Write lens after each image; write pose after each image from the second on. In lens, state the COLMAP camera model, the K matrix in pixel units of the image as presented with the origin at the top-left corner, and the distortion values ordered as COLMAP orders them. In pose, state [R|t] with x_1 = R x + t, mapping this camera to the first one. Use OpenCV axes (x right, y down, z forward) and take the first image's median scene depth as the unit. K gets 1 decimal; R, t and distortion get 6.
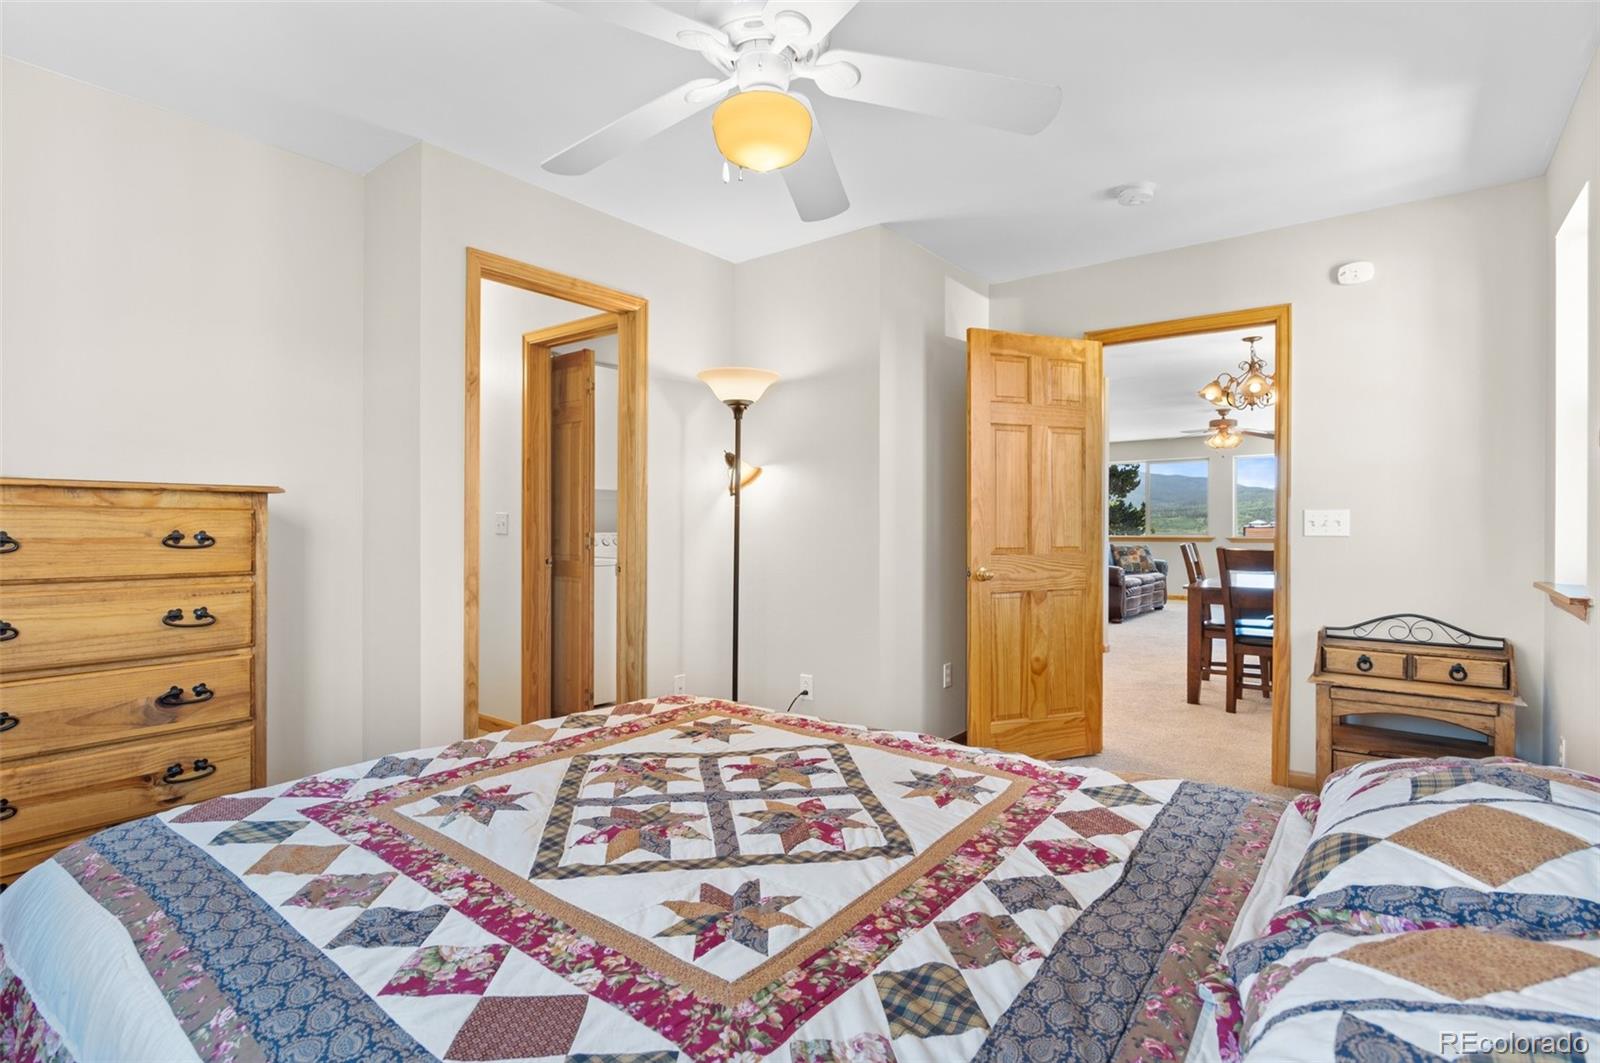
lens RADIAL K [[781.5, 0, 800.0], [0, 781.5, 531.5], [0, 0, 1]] dist [-0.001737, -0.000952]
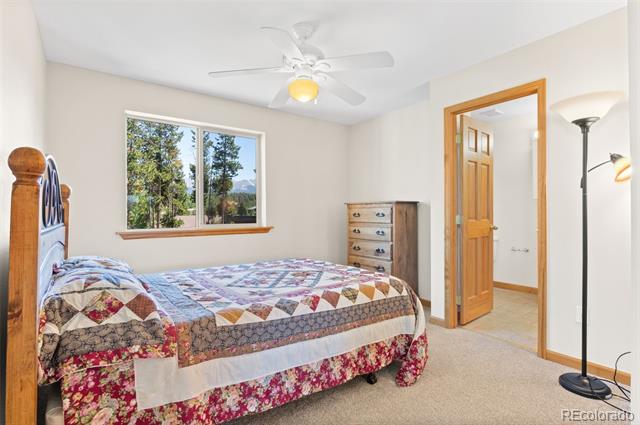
lens RADIAL K [[312.6, 0, 320.0], [0, 312.6, 212.5], [0, 0, 1]] dist [-0.001737, -0.000952]
pose [[-0.271228, 0.000966, -0.962515, 0.945147], [-0.002603, 0.999995, 0.001737, -0.003275], [0.962512, 0.002977, -0.271224, 1.128544]]
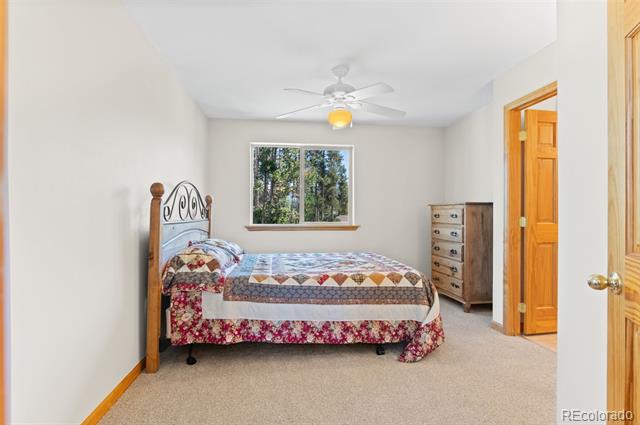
lens RADIAL K [[312.6, 0, 320.0], [0, 312.6, 212.5], [0, 0, 1]] dist [-0.001737, -0.000952]
pose [[-0.706251, -0.002612, -0.707957, 0.960789], [-0.007046, 0.999970, 0.003340, -0.008443], [0.707926, 0.007347, -0.706248, 1.674454]]
